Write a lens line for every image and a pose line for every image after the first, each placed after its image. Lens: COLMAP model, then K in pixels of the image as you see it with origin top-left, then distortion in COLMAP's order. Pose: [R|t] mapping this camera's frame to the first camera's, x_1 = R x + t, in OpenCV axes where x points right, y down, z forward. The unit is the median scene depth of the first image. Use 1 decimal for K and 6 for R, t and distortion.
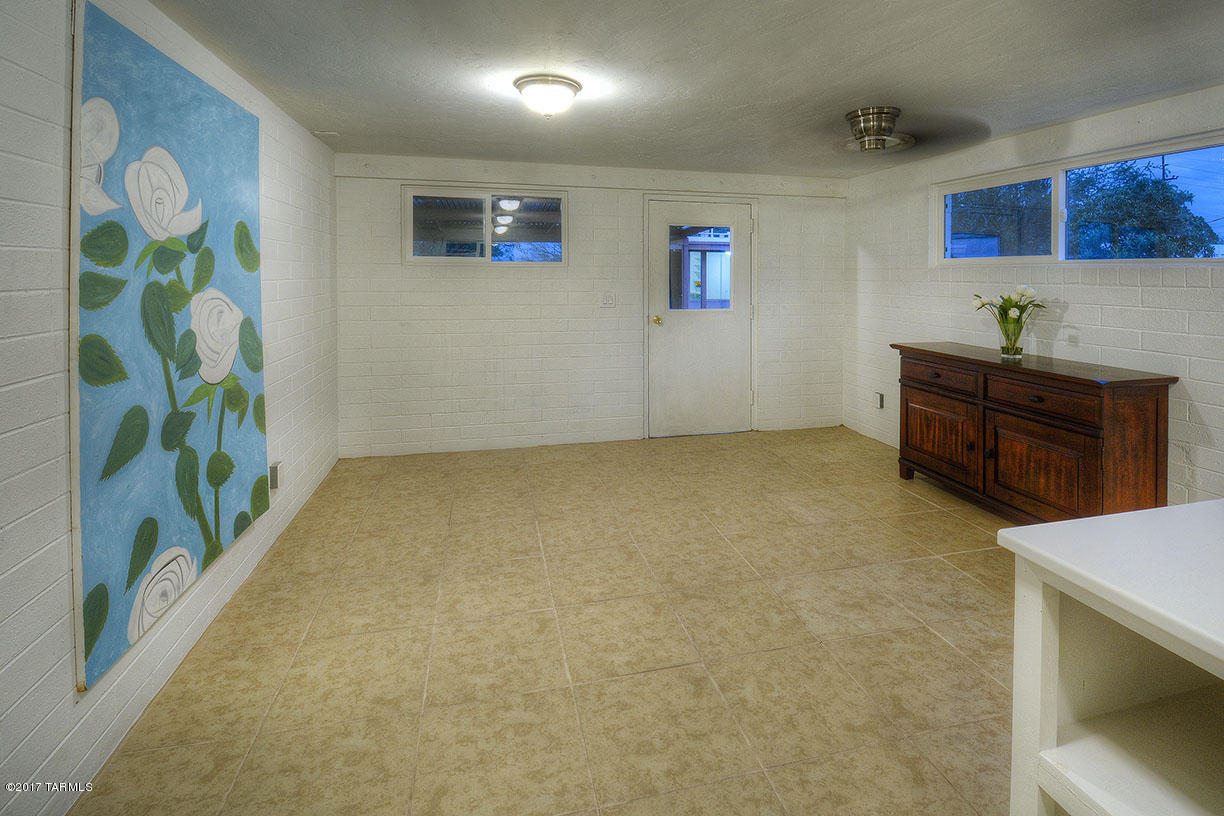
lens RADIAL K [[585.0, 0, 613.8], [0, 585.0, 327.6], [0, 0, 1]] dist [0.001770, -0.020152]
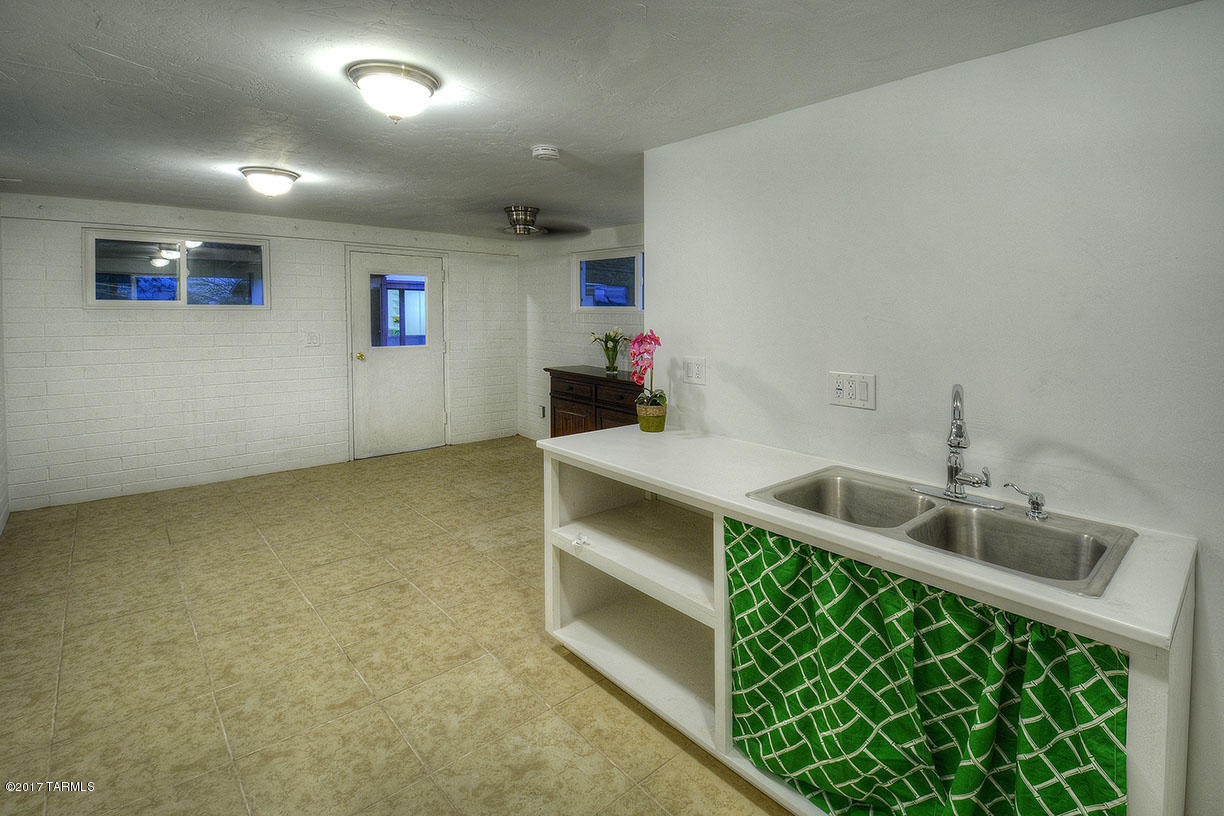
lens RADIAL K [[585.0, 0, 613.8], [0, 585.0, 327.6], [0, 0, 1]] dist [0.001770, -0.020152]
pose [[0.878610, -0.008890, 0.477457, -0.053925], [0.036188, 0.998191, -0.048008, 0.005414], [-0.476167, 0.059459, 0.877343, -0.373854]]
